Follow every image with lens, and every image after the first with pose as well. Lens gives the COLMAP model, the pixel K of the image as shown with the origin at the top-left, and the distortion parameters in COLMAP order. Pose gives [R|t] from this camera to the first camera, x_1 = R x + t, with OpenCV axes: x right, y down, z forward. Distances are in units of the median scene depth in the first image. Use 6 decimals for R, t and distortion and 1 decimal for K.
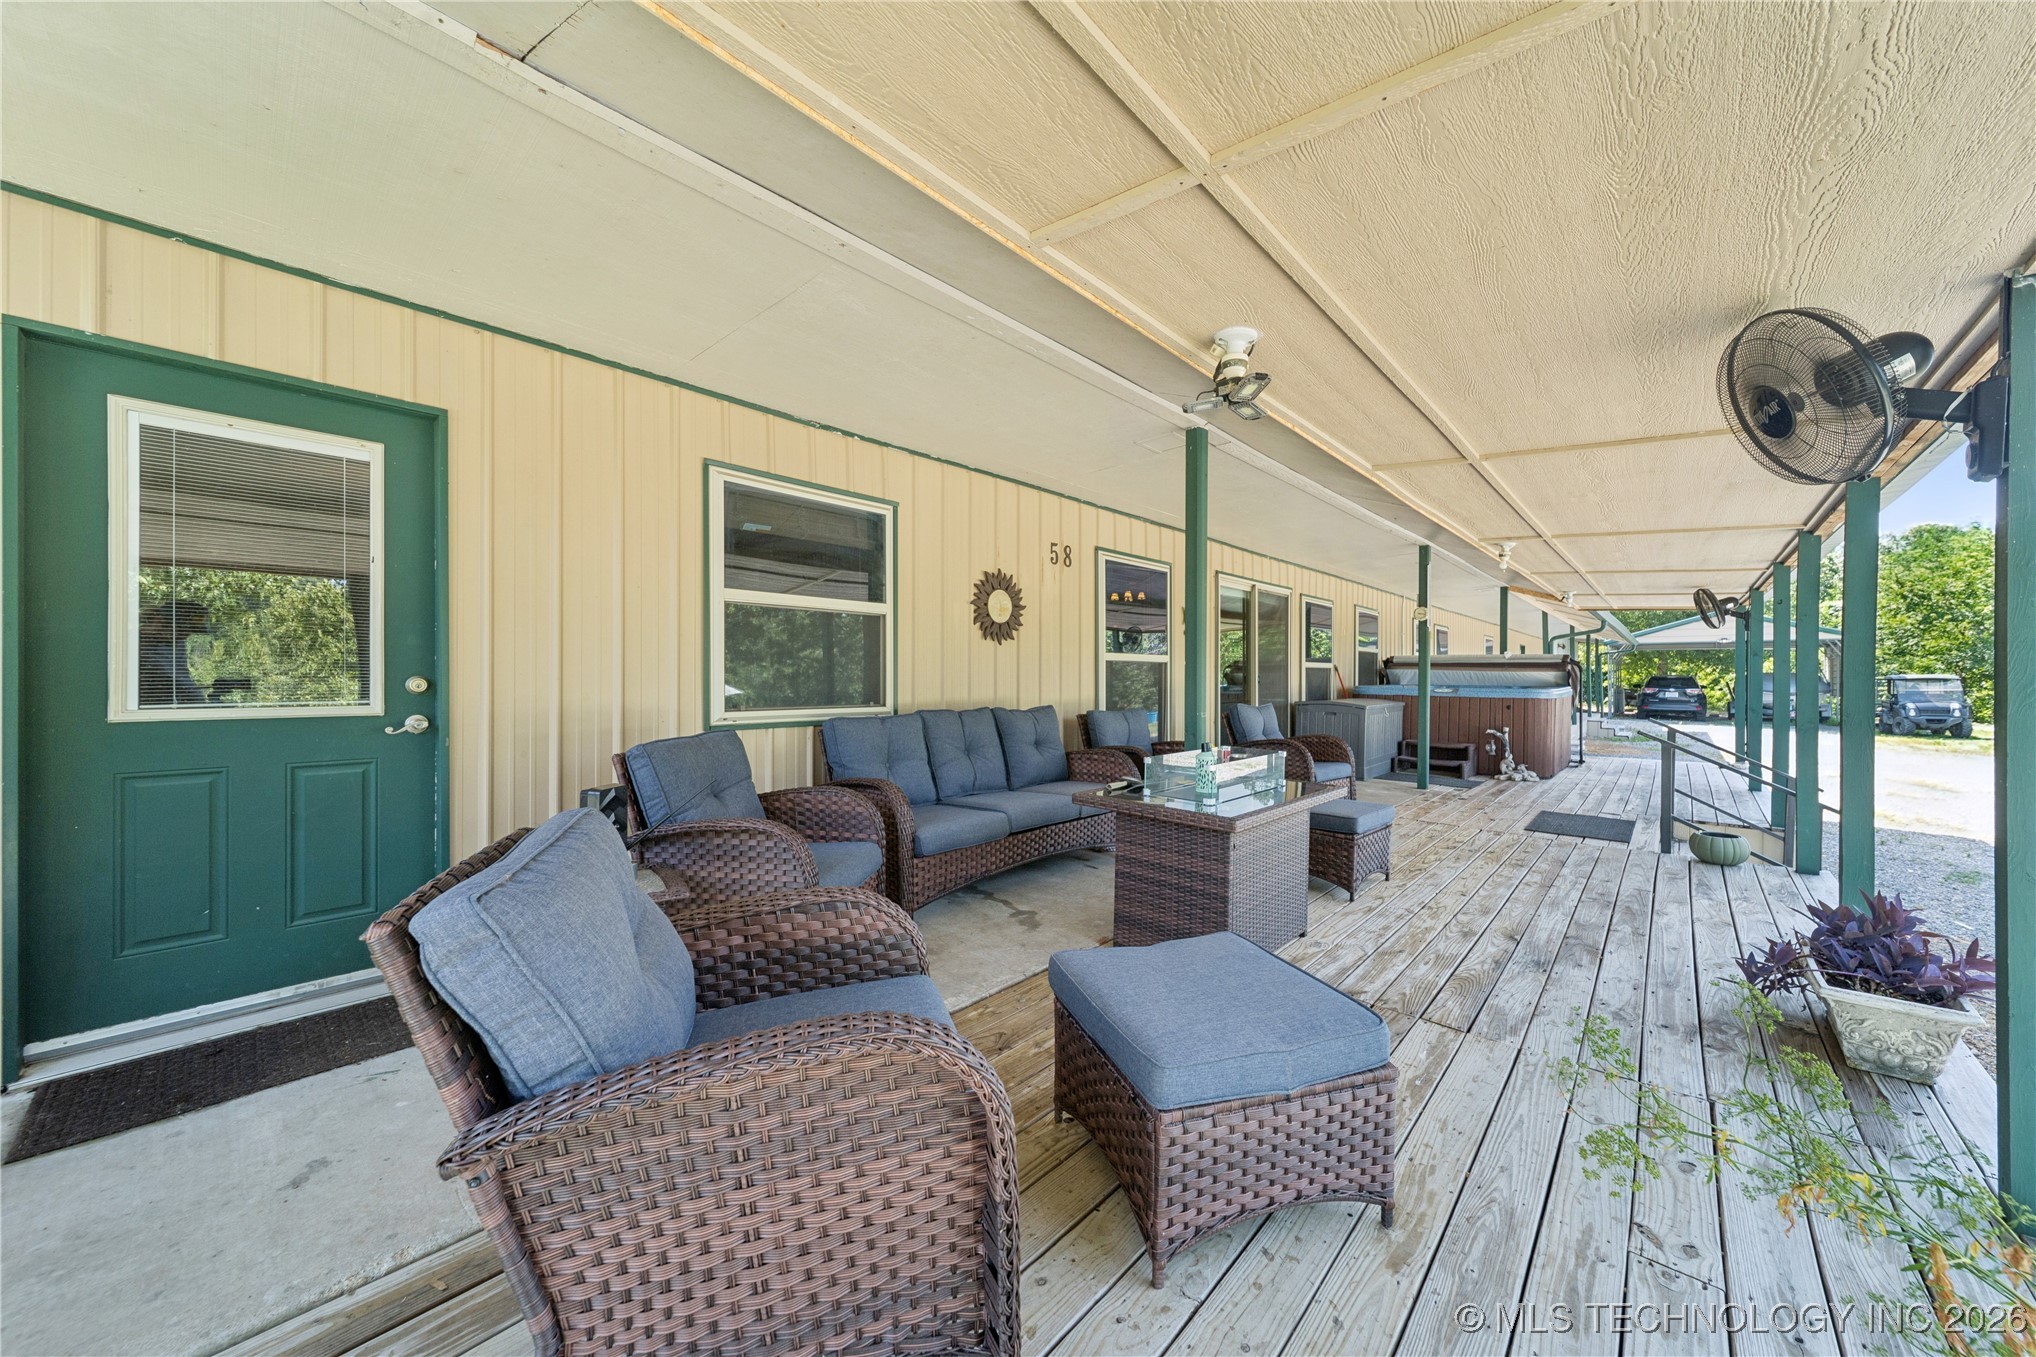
lens RADIAL K [[729.9, 0, 1020.9], [0, 729.9, 679.5], [0, 0, 1]] dist [0.006511, -0.001510]
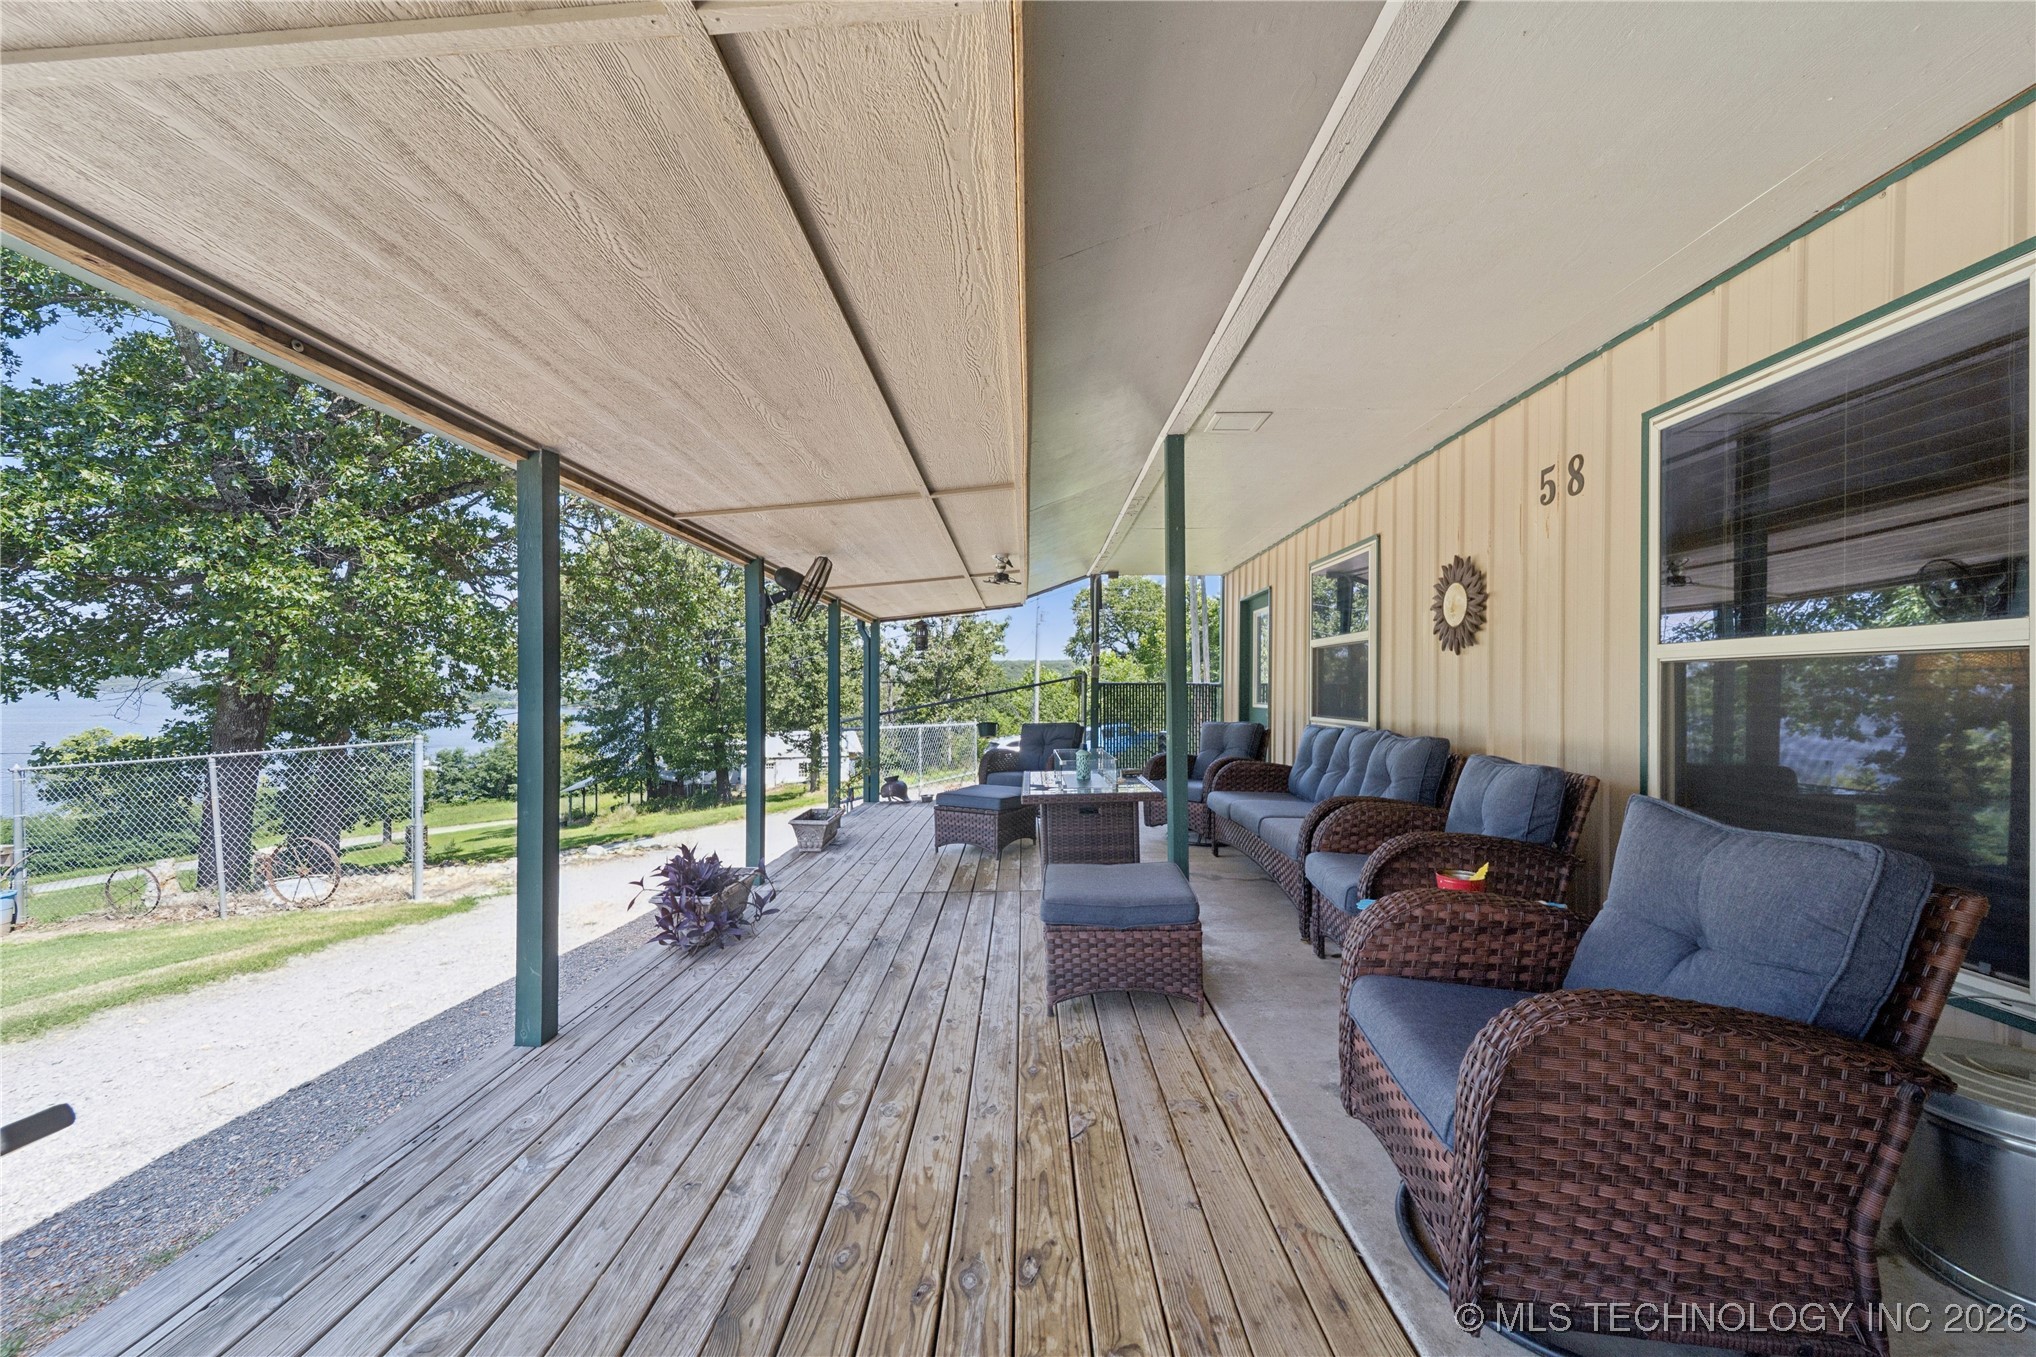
lens RADIAL K [[729.9, 0, 1019.1], [0, 729.9, 687.9], [0, 0, 1]] dist [0.006511, -0.001510]
pose [[-0.749448, 0.000835, -0.662062, 0.807830], [0.003025, 0.999993, -0.002163, -0.011857], [0.662056, -0.003624, -0.749446, 1.245972]]
